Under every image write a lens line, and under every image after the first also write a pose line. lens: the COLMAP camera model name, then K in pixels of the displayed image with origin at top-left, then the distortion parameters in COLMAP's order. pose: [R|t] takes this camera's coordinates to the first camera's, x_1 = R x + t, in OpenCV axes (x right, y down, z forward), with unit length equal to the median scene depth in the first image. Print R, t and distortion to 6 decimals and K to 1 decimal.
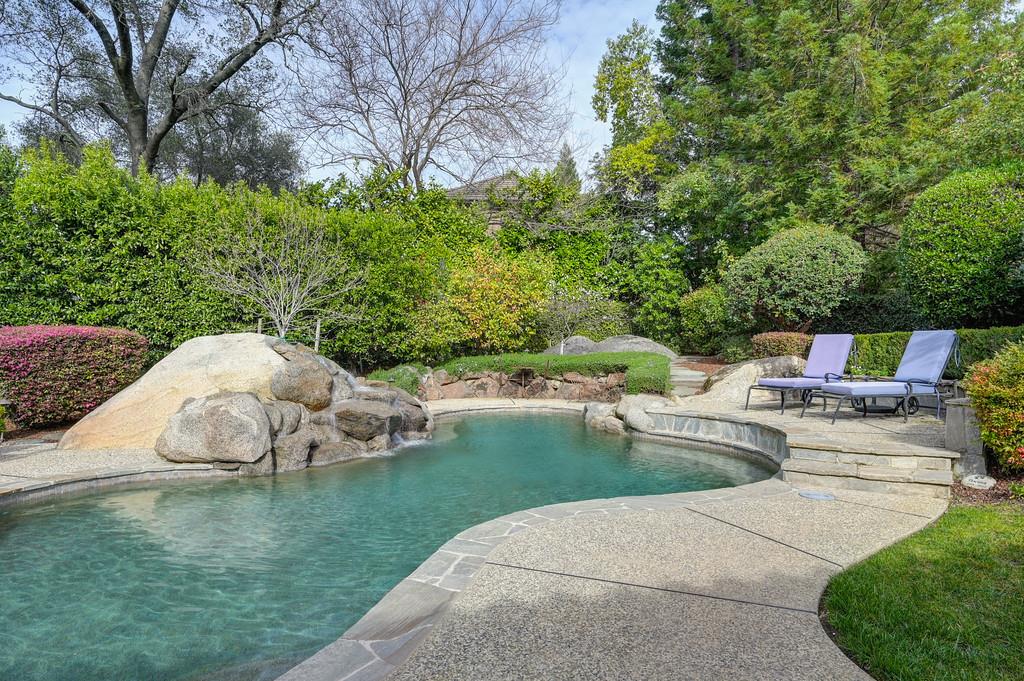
lens RADIAL K [[576.0, 0, 515.6], [0, 576.0, 345.8], [0, 0, 1]] dist [-0.005510, 0.000309]
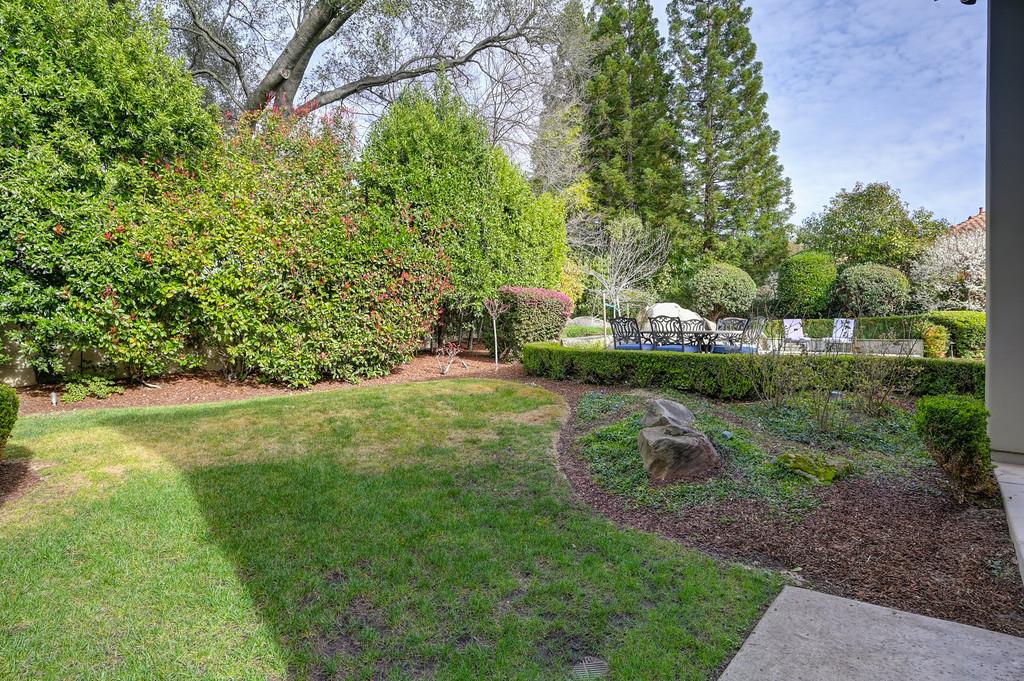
lens RADIAL K [[537.3, 0, 541.2], [0, 537.3, 324.7], [0, 0, 1]] dist [0.014386, -0.000374]
pose [[0.760989, 0.031926, 0.647979, -1.238596], [-0.021331, 0.999480, -0.024194, 0.059242], [-0.648414, 0.004589, 0.761274, 0.030166]]
